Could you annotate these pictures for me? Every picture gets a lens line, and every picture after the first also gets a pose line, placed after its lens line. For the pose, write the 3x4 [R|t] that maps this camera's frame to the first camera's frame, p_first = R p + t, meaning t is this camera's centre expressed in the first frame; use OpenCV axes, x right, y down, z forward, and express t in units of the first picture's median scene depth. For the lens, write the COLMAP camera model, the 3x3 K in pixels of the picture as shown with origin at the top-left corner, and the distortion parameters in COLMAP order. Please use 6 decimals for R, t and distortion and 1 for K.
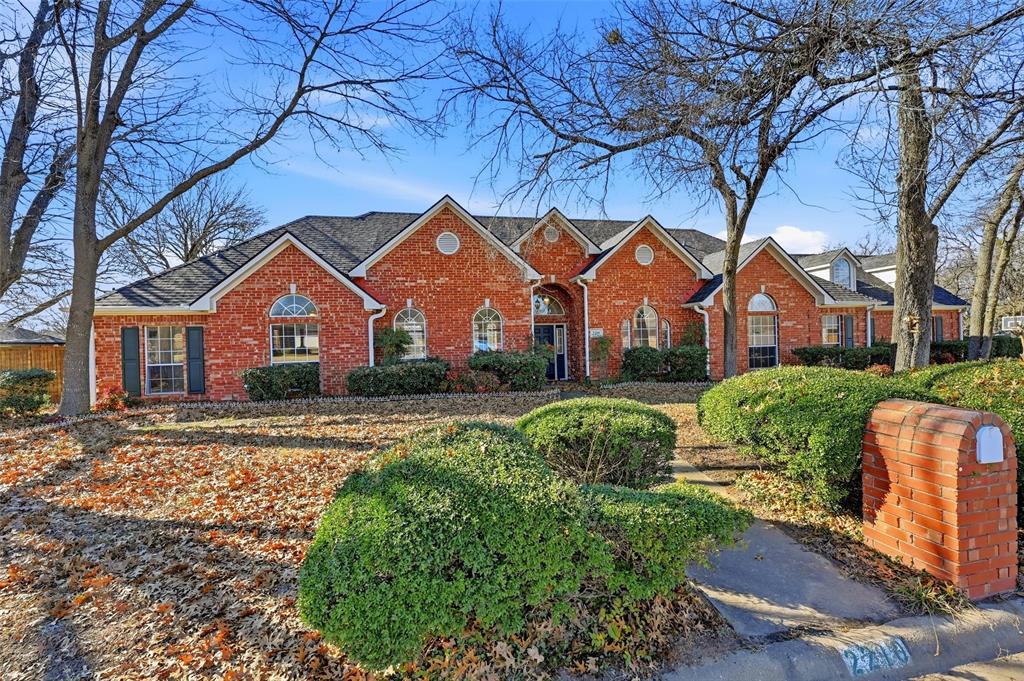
lens RADIAL K [[406.5, 0, 516.9], [0, 406.5, 341.9], [0, 0, 1]] dist [0.001300, 0.000174]
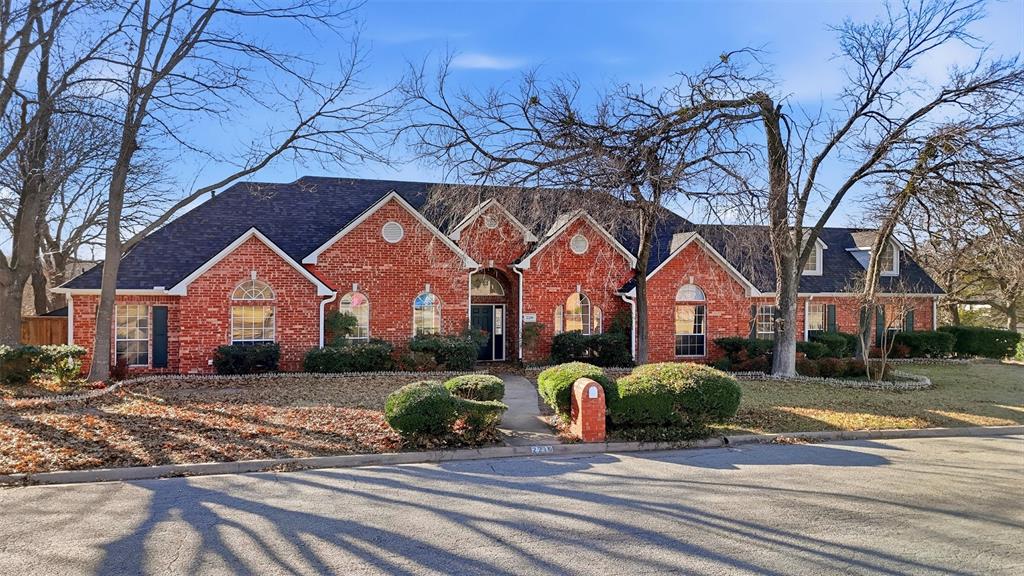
lens RADIAL K [[675.4, 0, 512.0], [0, 675.4, 288.0], [0, 0, 1]] dist [0.074852, -0.068100]
pose [[0.997113, 0.034813, 0.067486, 0.032616], [-0.034664, 0.999393, -0.003384, -0.109497], [-0.067563, 0.001035, 0.997714, -0.890655]]
